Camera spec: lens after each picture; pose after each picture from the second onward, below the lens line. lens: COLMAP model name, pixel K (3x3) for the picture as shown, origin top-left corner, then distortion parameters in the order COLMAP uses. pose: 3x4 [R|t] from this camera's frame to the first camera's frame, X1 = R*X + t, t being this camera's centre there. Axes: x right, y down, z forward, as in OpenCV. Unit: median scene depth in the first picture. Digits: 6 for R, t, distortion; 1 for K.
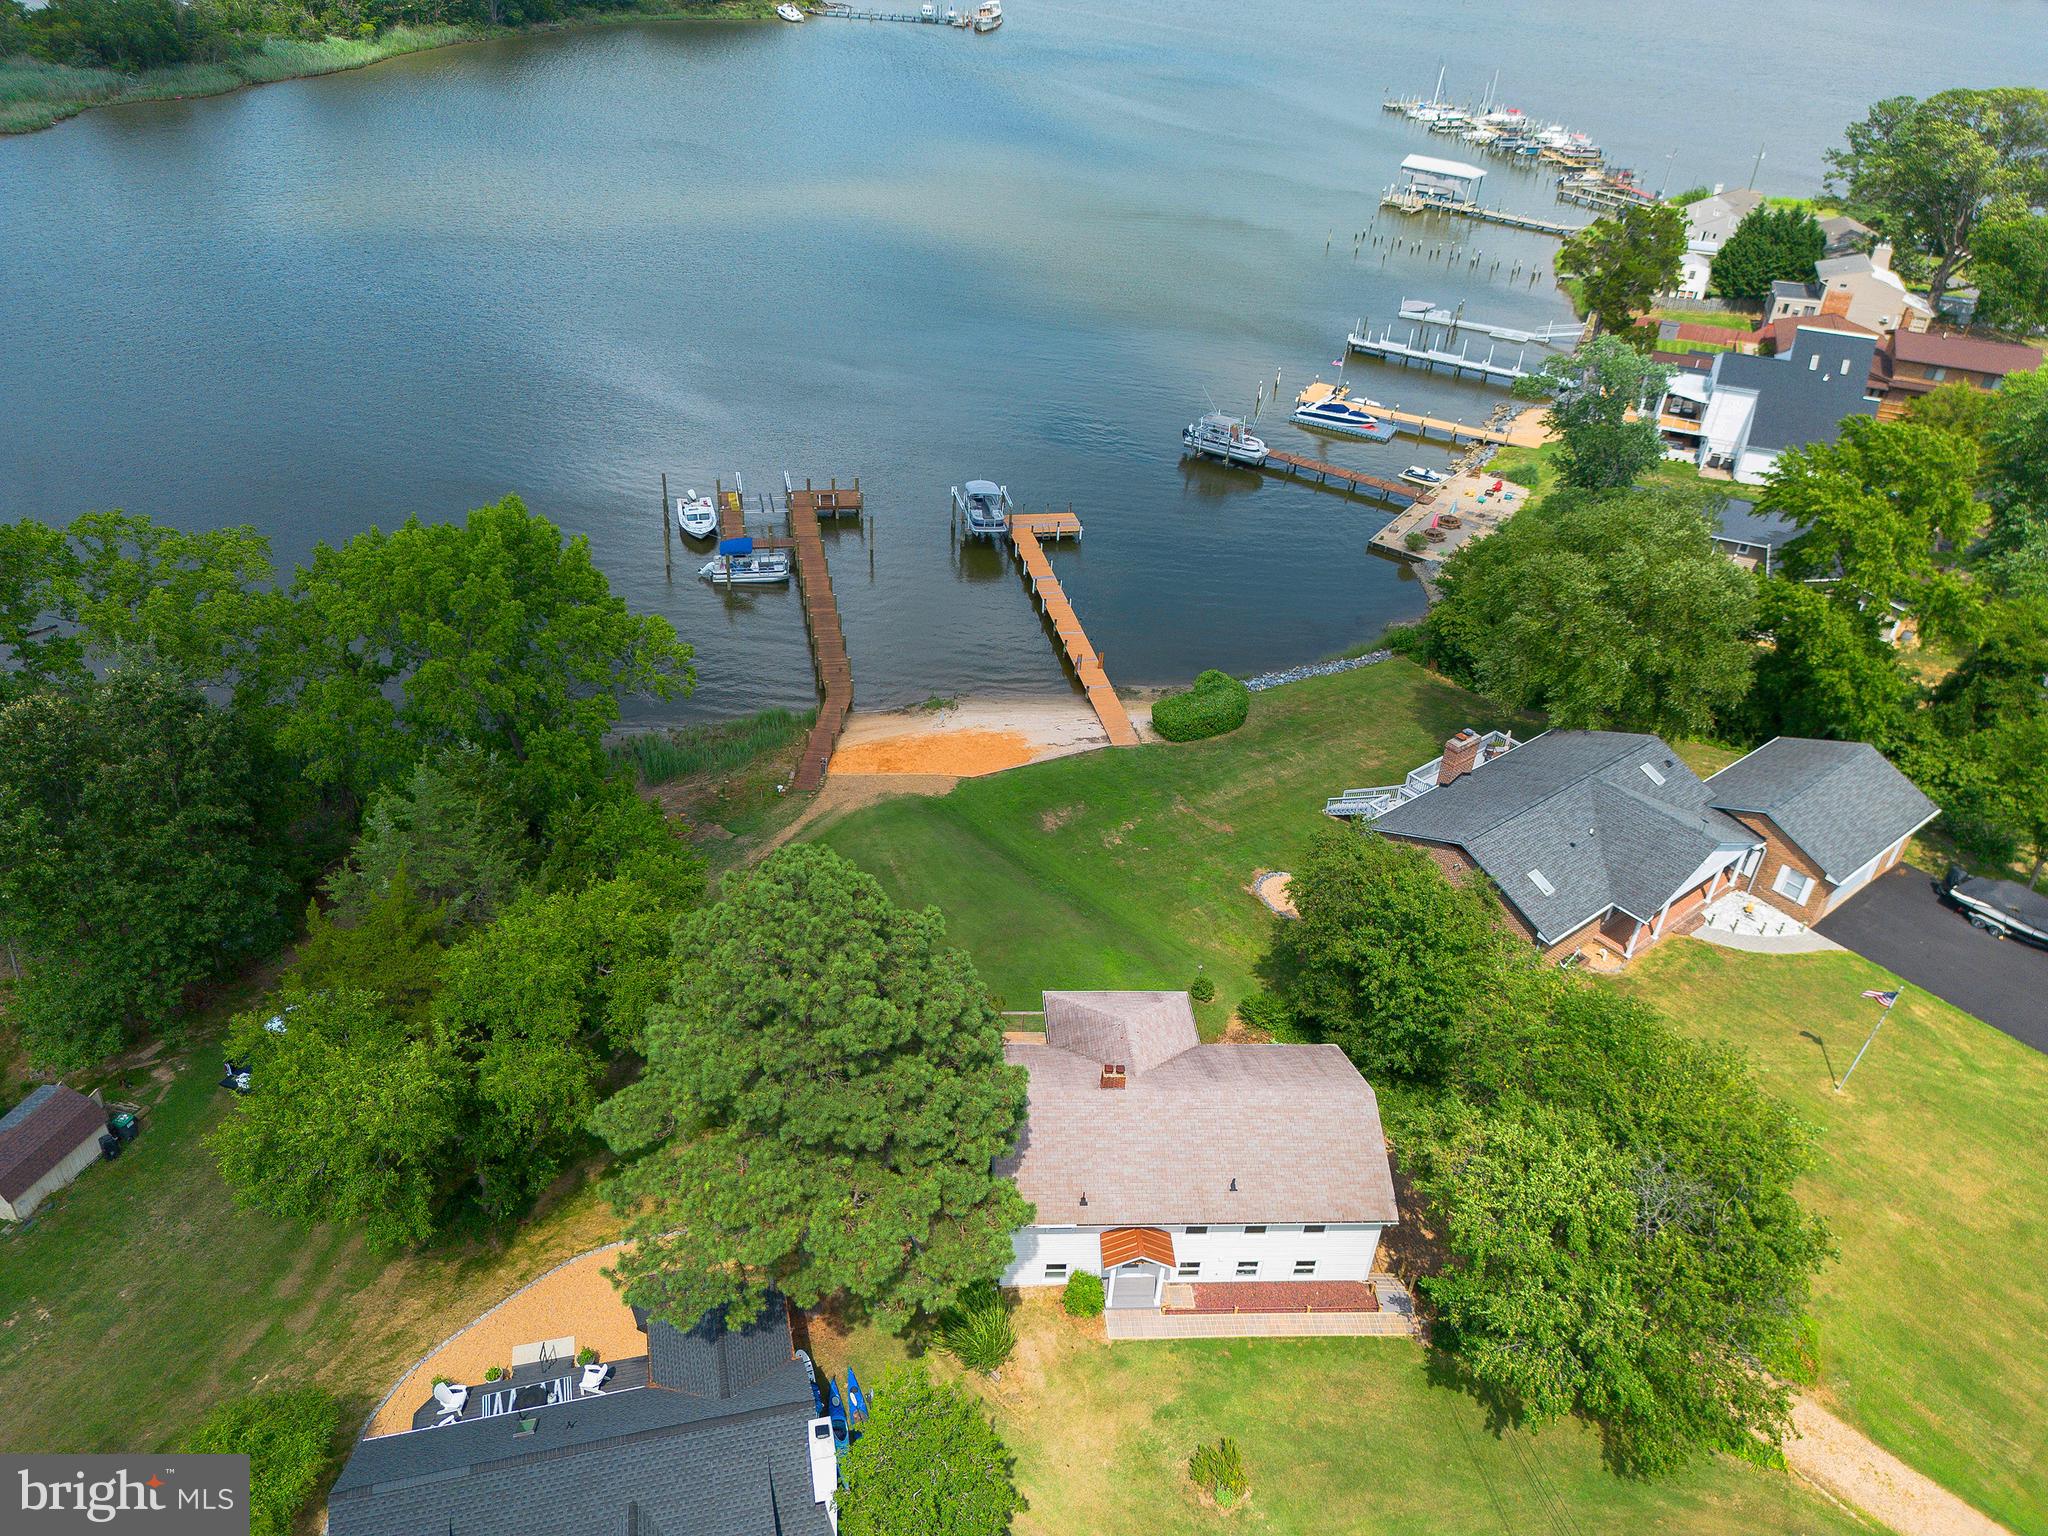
lens RADIAL K [[1440.0, 0, 1029.4], [0, 1440.0, 775.4], [0, 0, 1]] dist [0.063228, -0.047264]
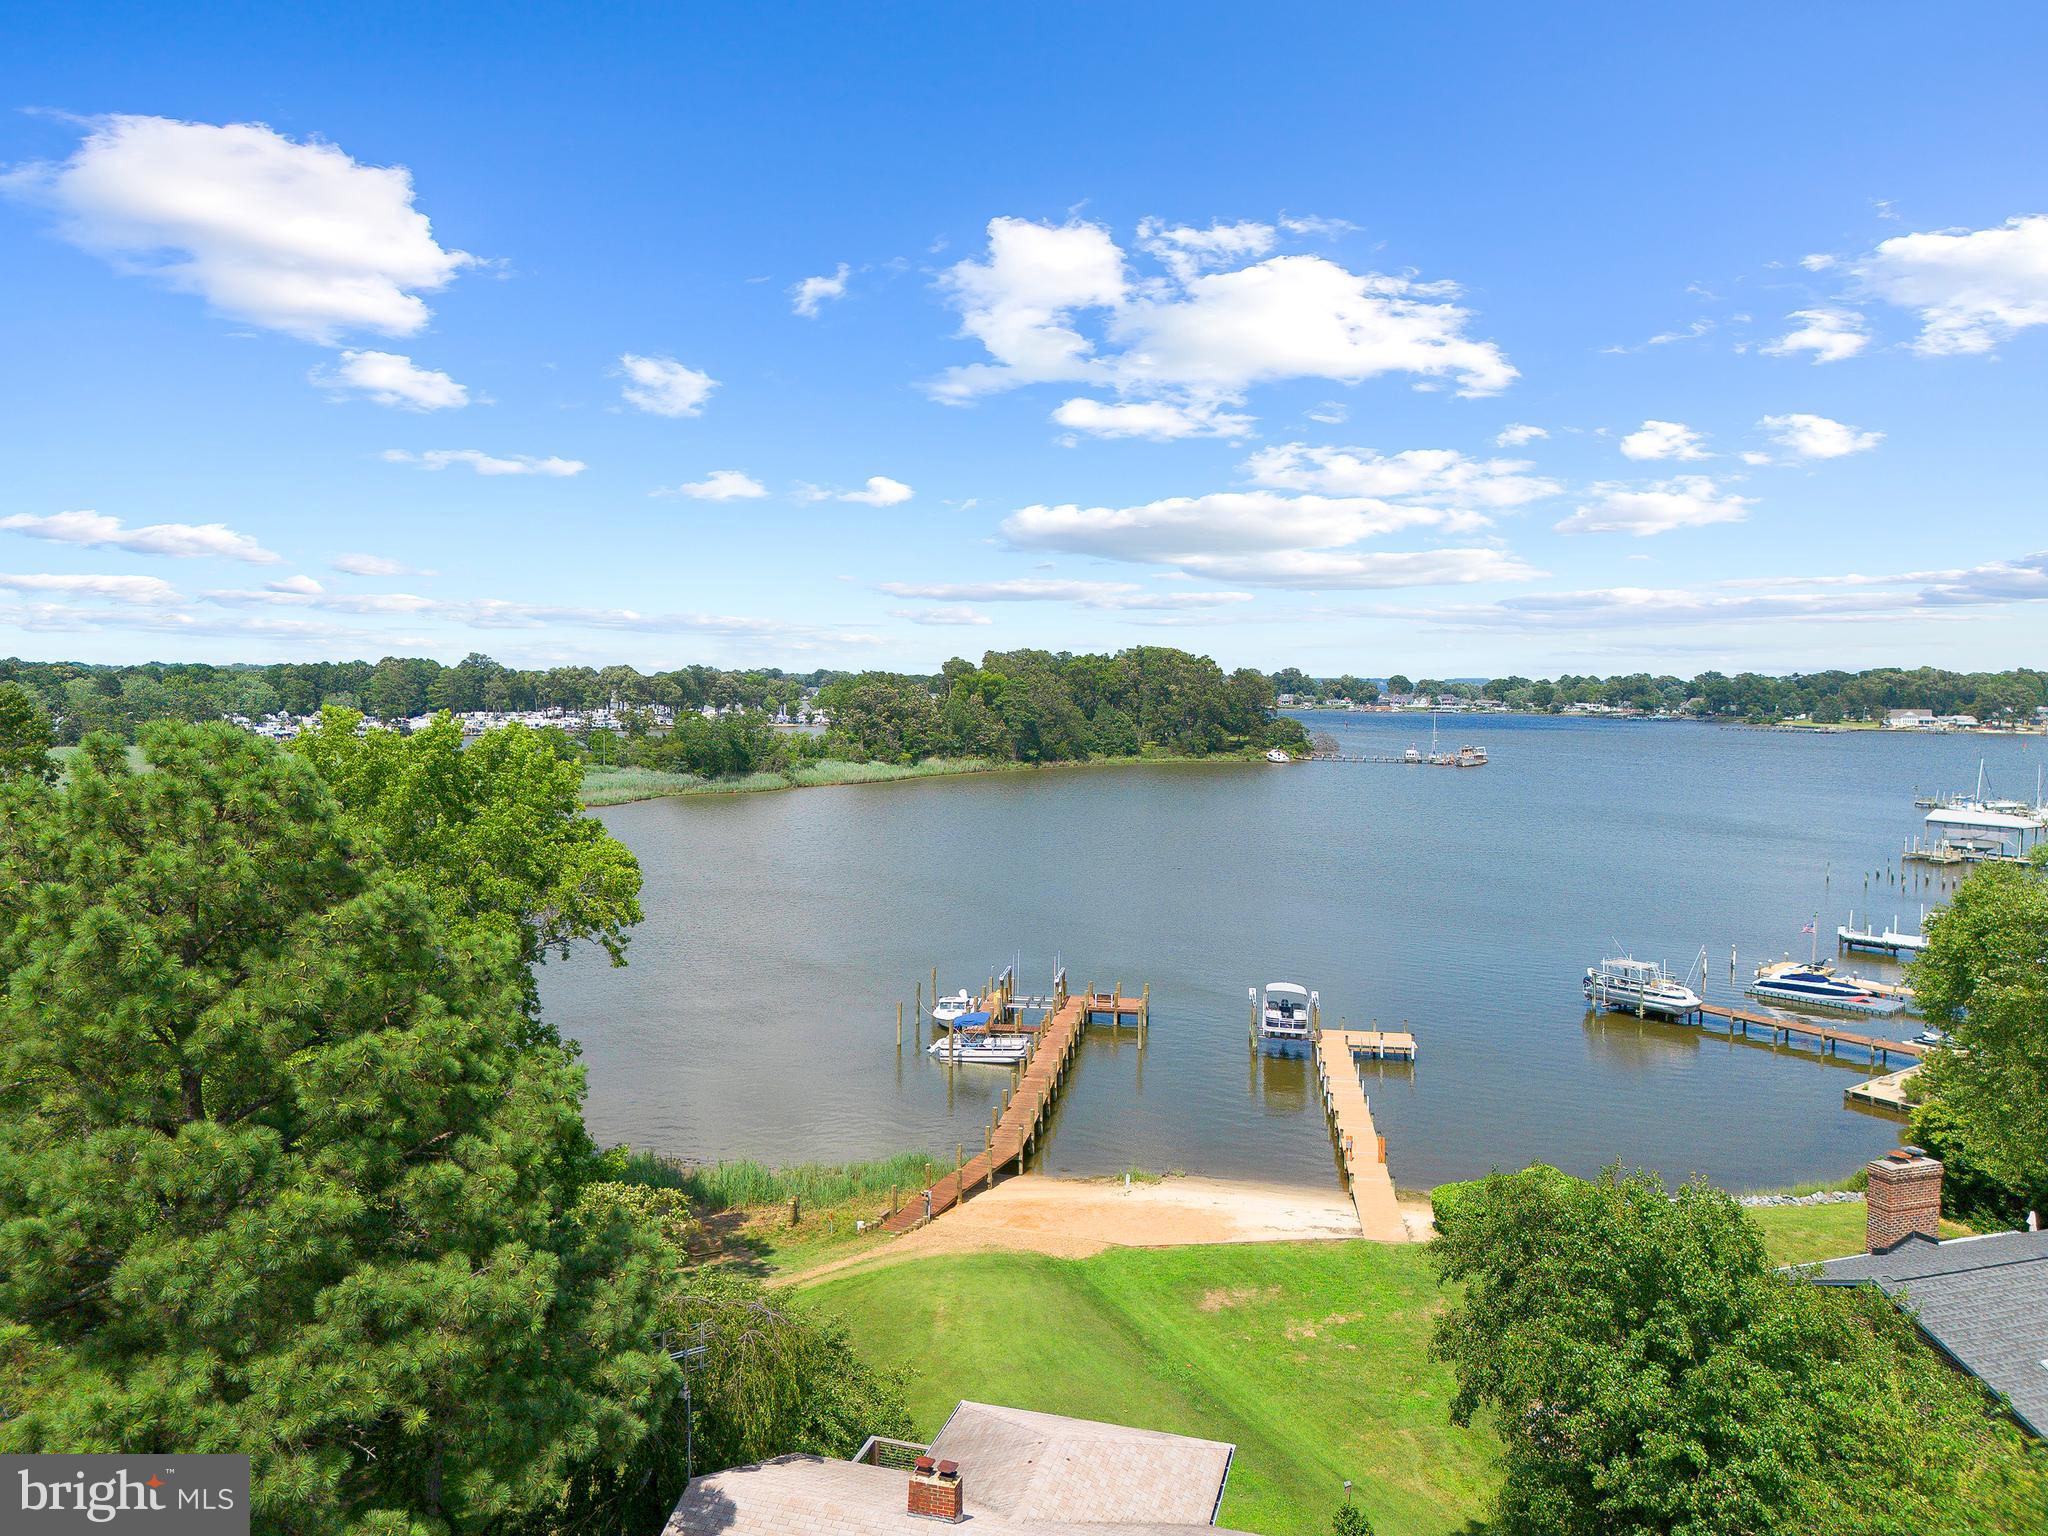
lens RADIAL K [[1440.0, 0, 1028.3], [0, 1440.0, 763.2], [0, 0, 1]] dist [0.063228, -0.047264]
pose [[0.937599, -0.029125, -0.346495, 0.258355], [-0.150615, 0.864134, -0.480195, 0.228808], [0.313404, 0.502418, 0.805825, 0.510994]]
